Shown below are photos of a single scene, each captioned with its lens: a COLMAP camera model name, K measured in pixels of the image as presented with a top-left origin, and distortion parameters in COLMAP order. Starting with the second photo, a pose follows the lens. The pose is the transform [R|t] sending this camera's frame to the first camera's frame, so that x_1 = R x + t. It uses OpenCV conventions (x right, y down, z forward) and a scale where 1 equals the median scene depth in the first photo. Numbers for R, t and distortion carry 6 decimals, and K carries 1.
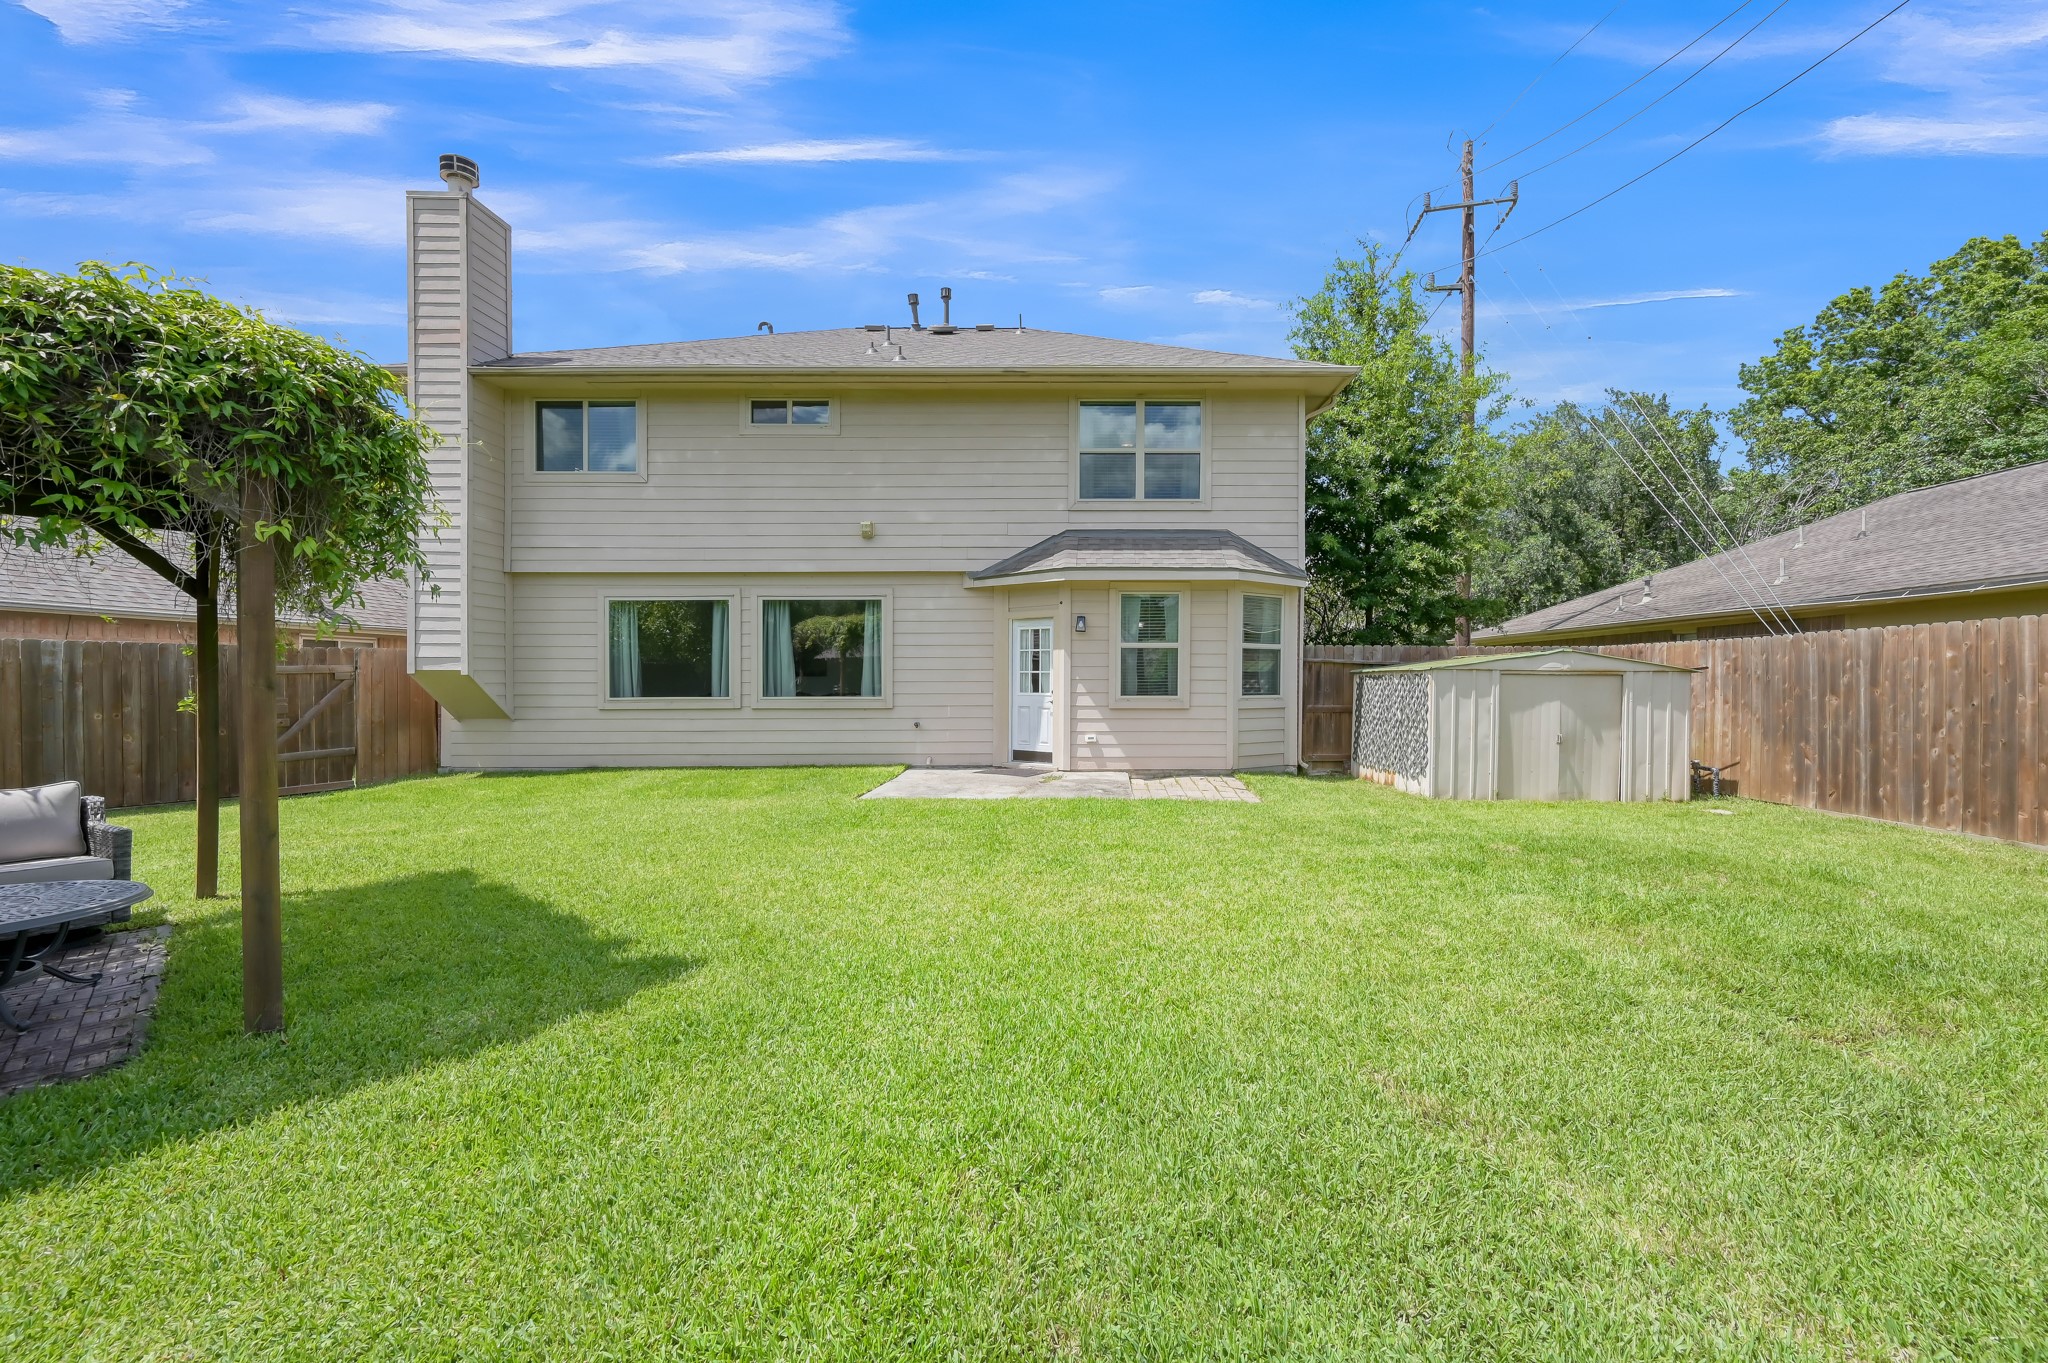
lens RADIAL K [[841.0, 0, 1024.0], [0, 841.0, 681.5], [0, 0, 1]] dist [-0.001335, -0.000149]
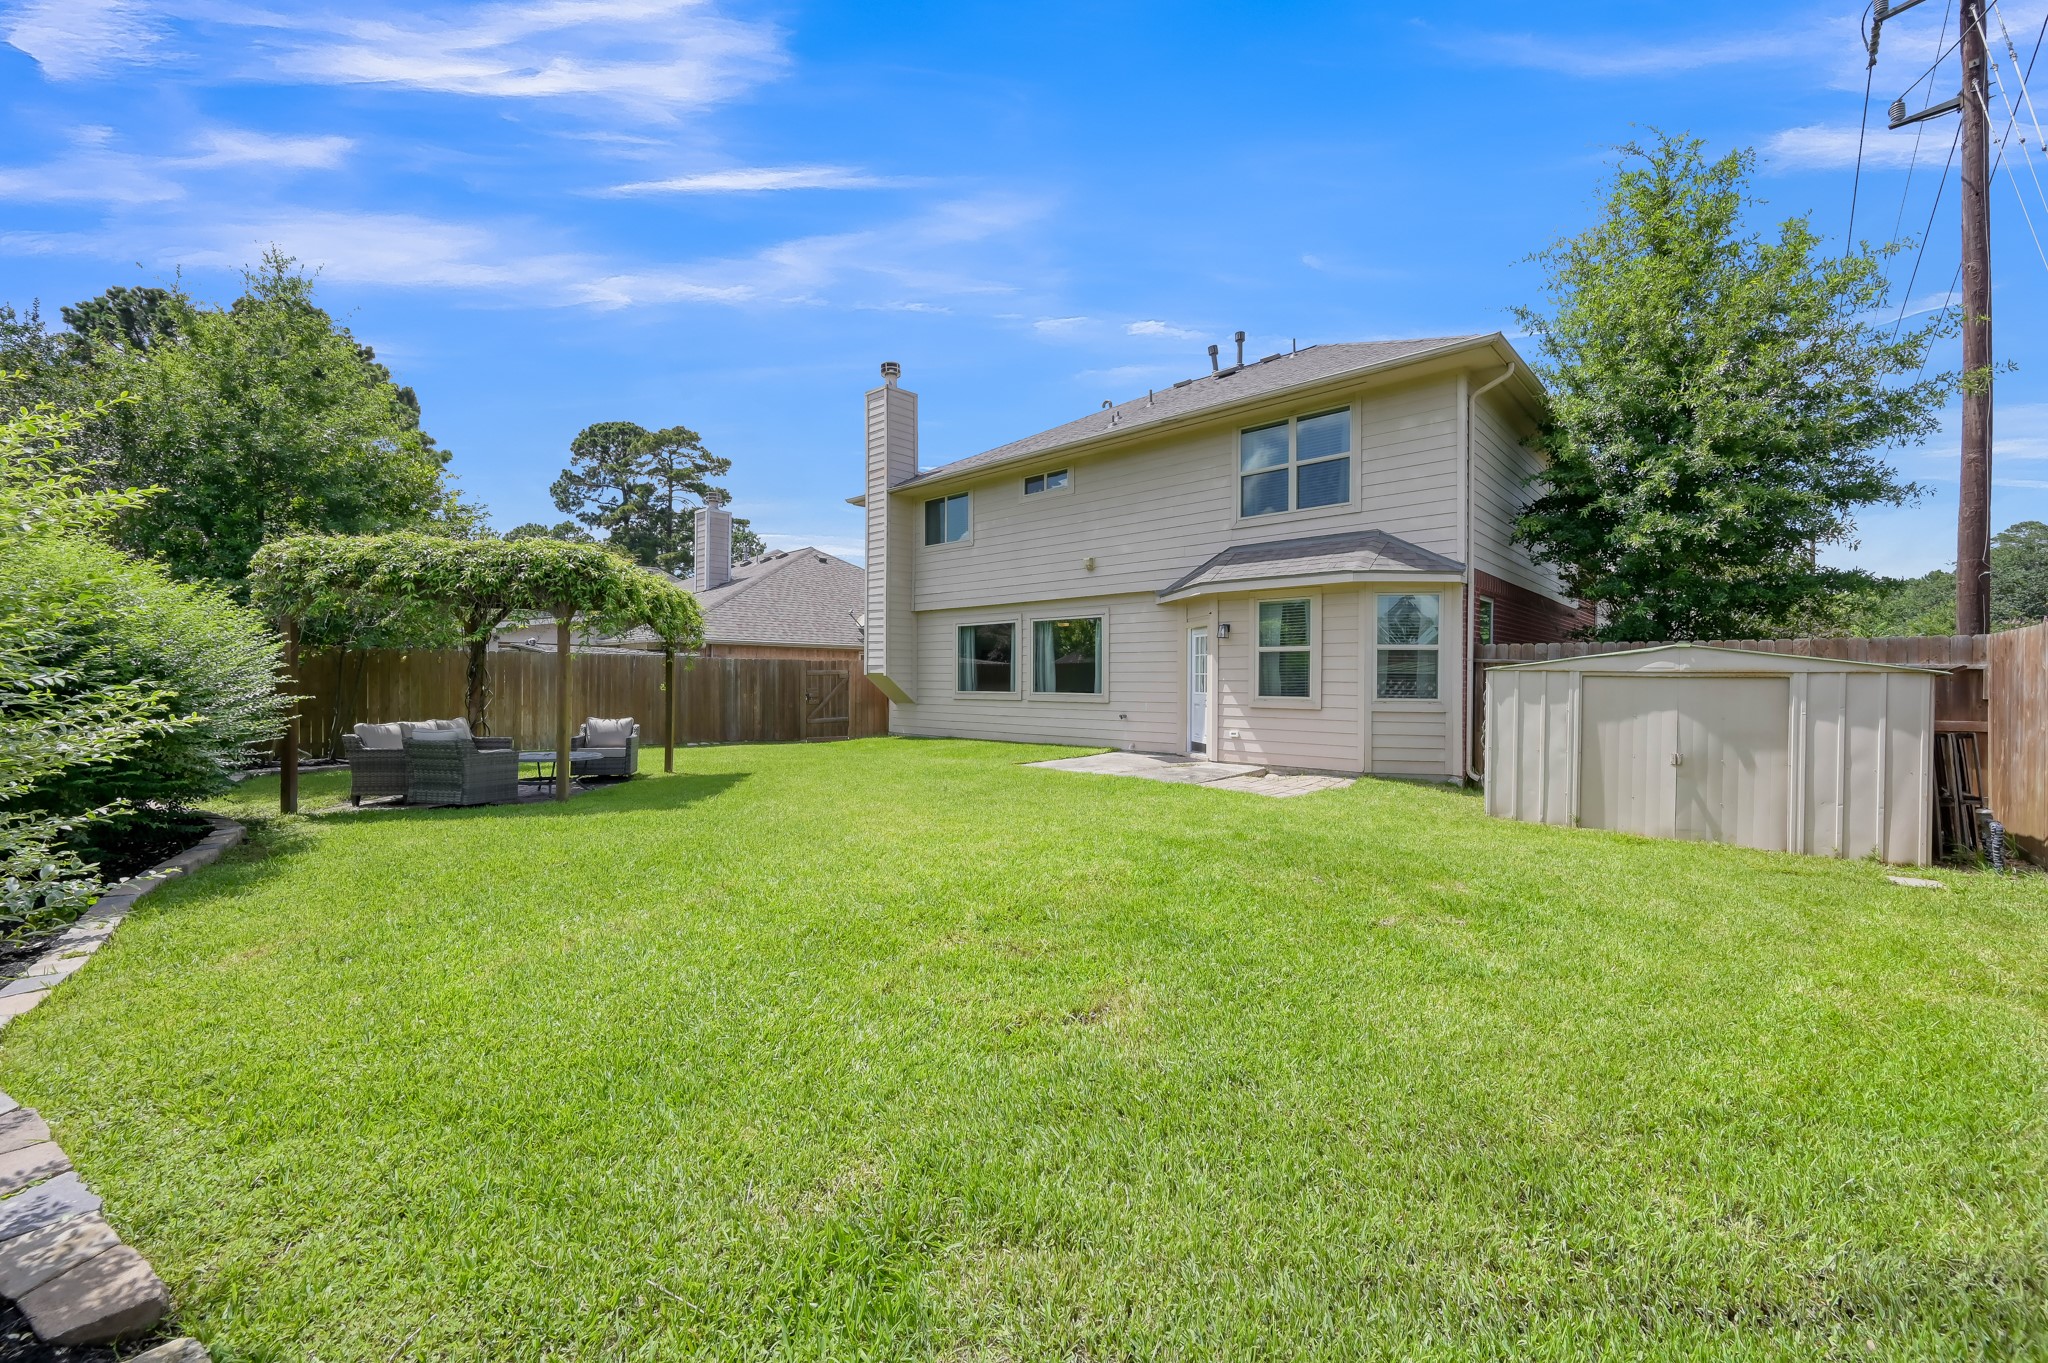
lens RADIAL K [[811.1, 0, 1018.9], [0, 811.1, 673.8], [0, 0, 1]] dist [0.000124, -0.000111]
pose [[0.724325, 0.000003, -0.689458, 0.606518], [-0.009969, 0.999896, -0.010469, 0.002487], [0.689386, 0.014456, 0.724250, 0.028716]]
